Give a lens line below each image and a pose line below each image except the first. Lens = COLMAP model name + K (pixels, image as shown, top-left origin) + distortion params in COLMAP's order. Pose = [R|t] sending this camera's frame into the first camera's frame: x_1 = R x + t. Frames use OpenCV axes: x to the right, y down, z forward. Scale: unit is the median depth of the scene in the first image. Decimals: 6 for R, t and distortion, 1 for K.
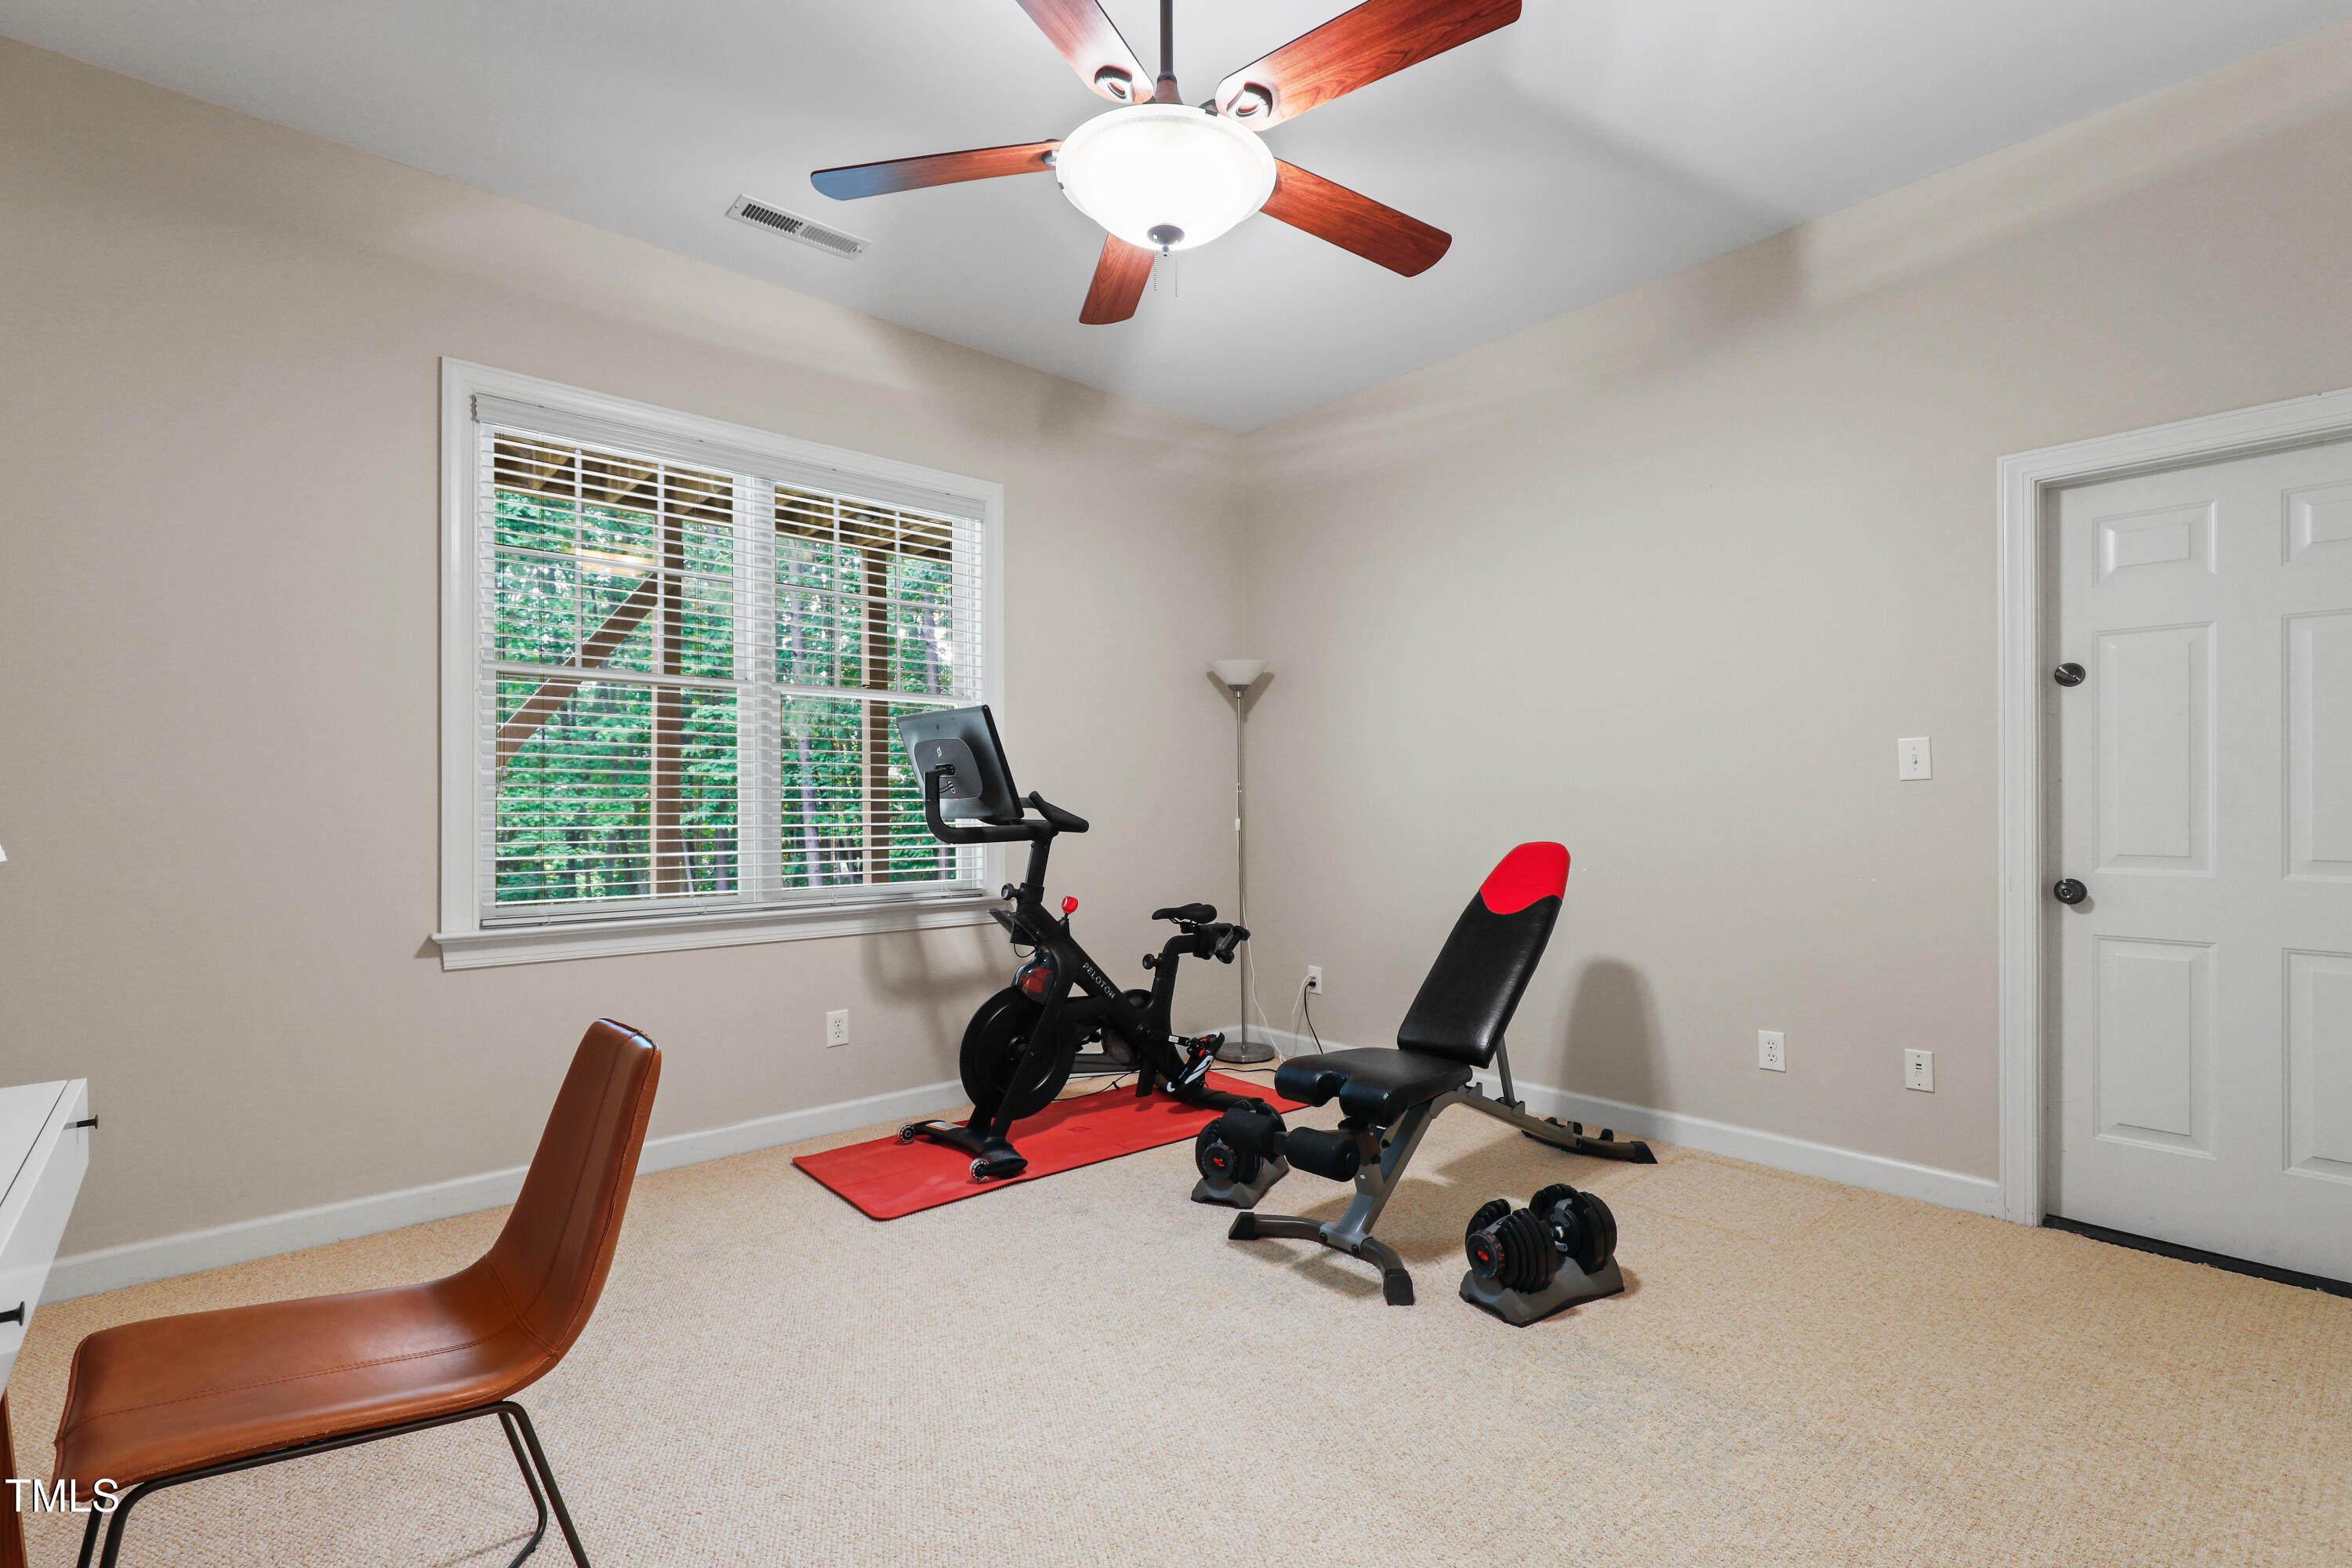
lens RADIAL K [[1069.8, 0, 1199.8], [0, 1069.8, 796.8], [0, 0, 1]] dist [0.003572, -0.000491]
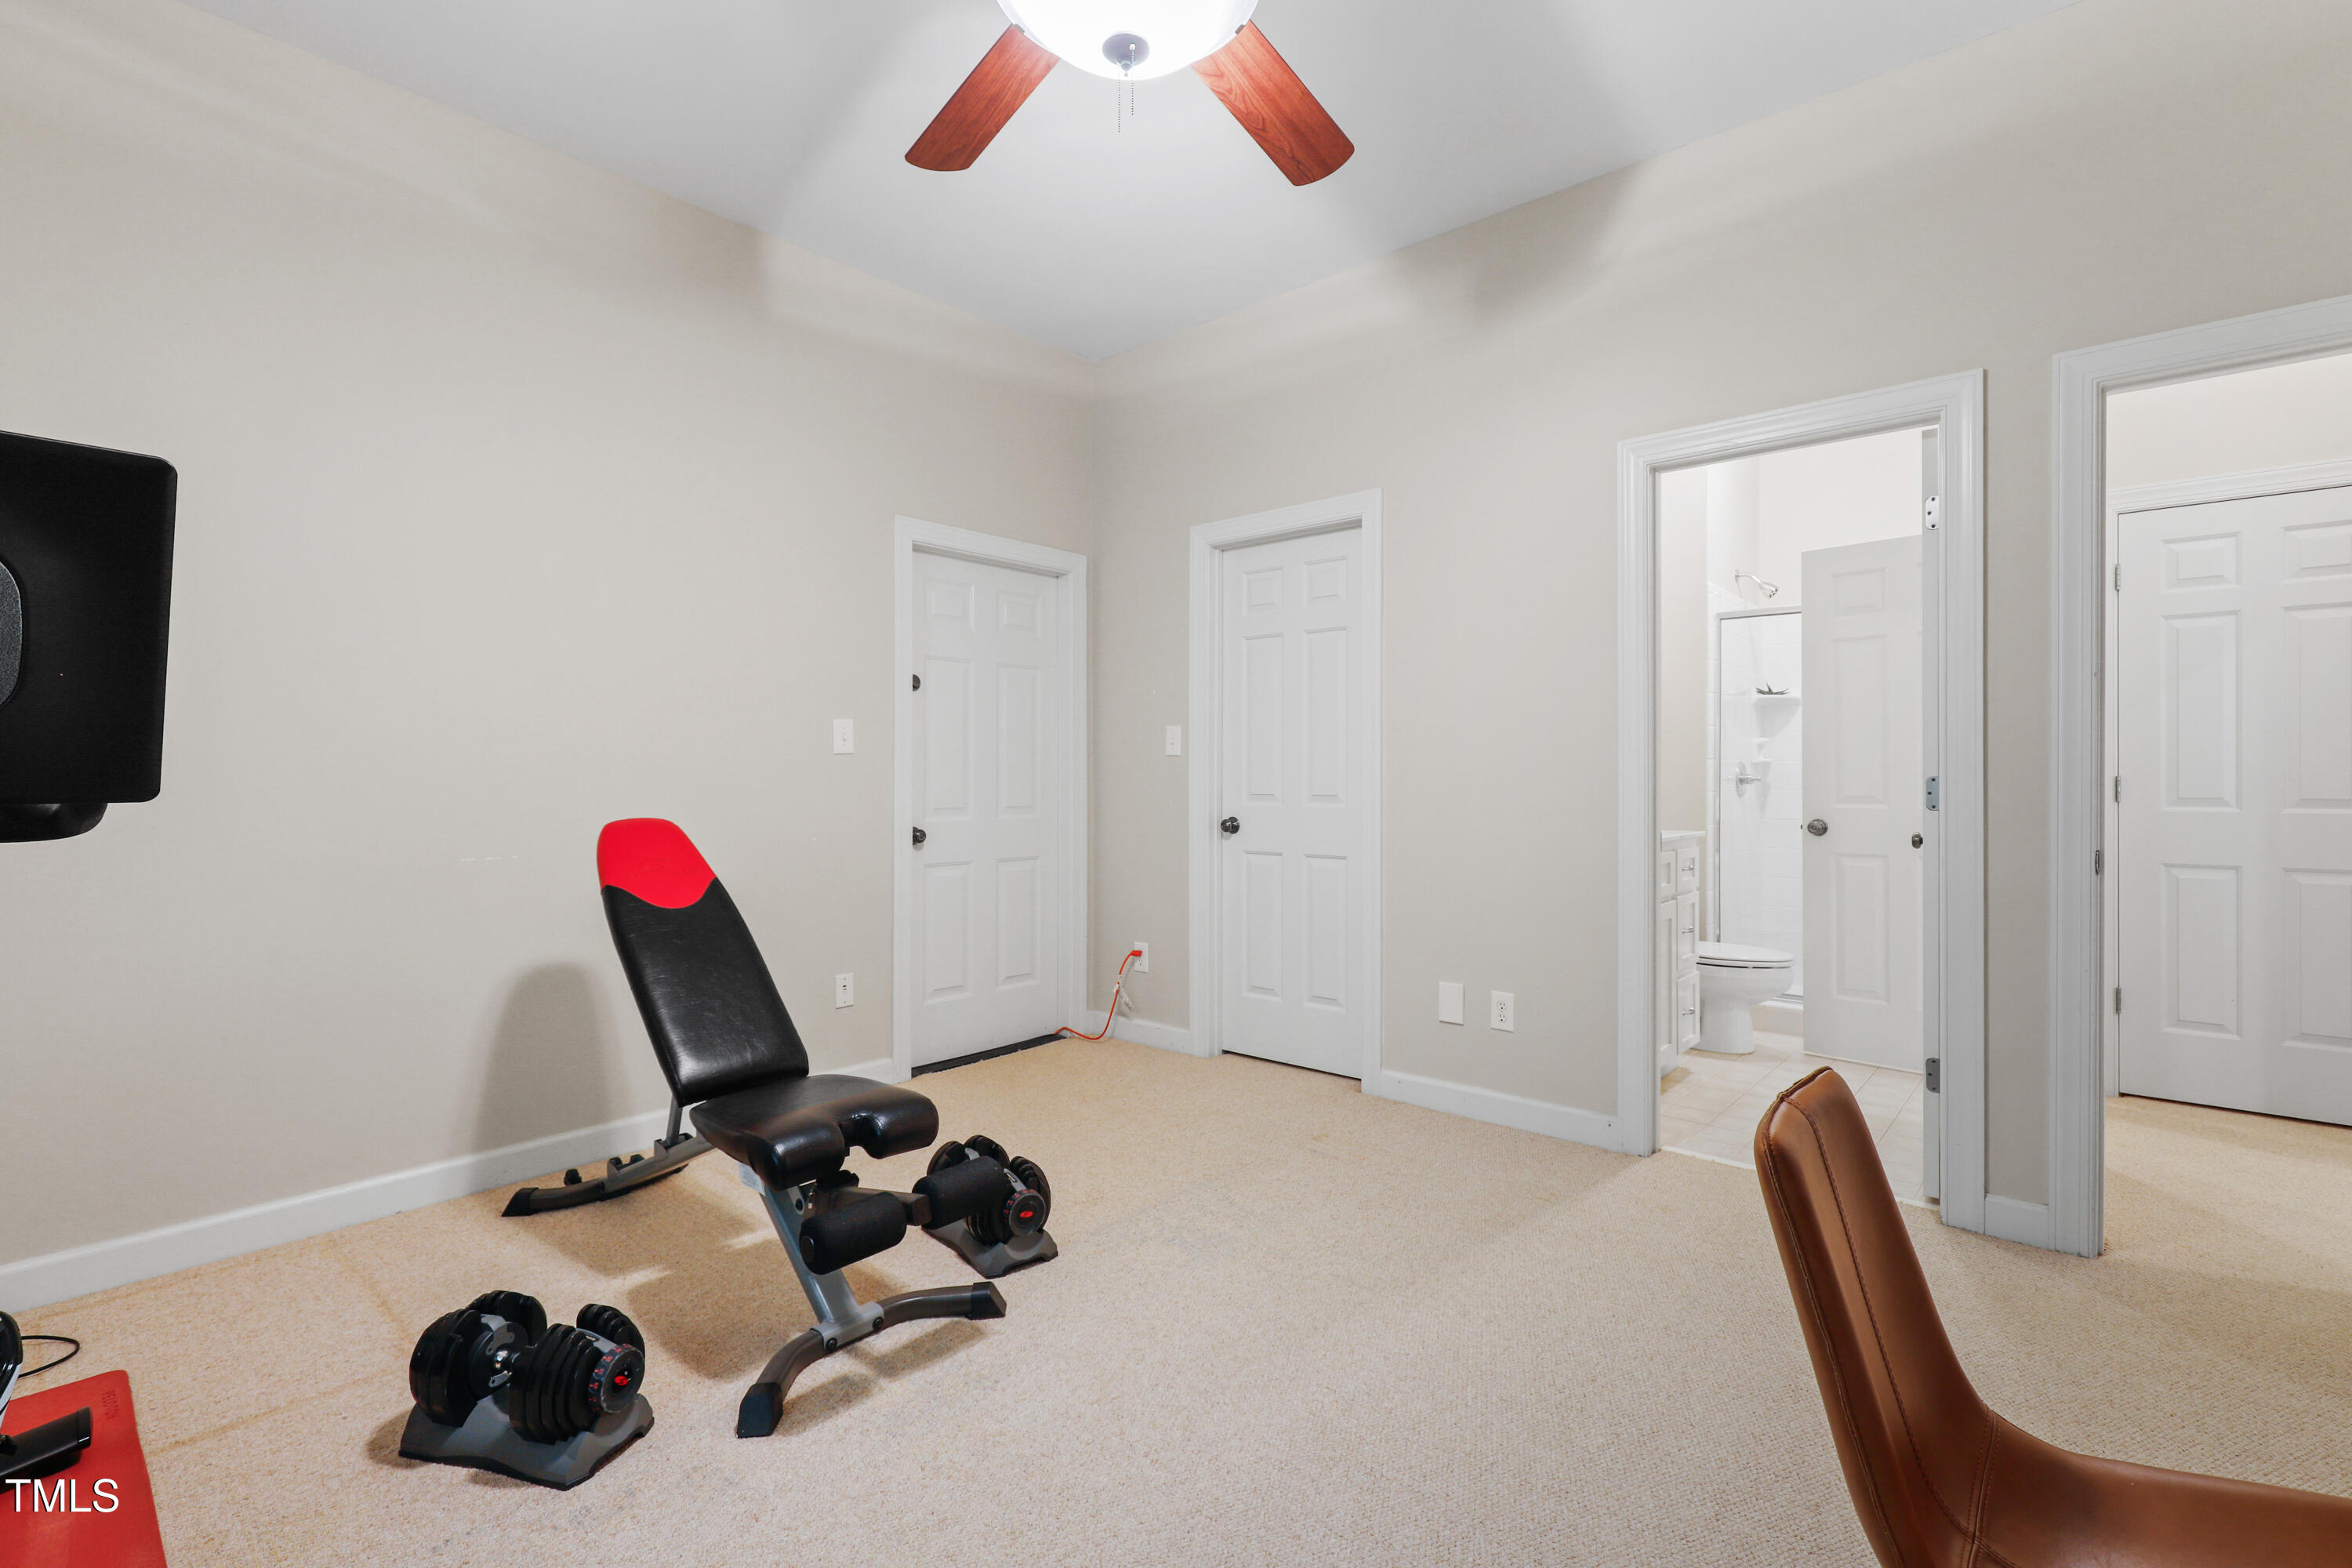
lens RADIAL K [[1069.8, 0, 1200.6], [0, 1069.8, 776.9], [0, 0, 1]] dist [0.003572, -0.000491]
pose [[-0.128024, 0.002251, 0.991768, -0.677289], [-0.006495, 0.999974, -0.003108, 0.013087], [-0.991750, -0.006839, -0.128007, 0.855837]]
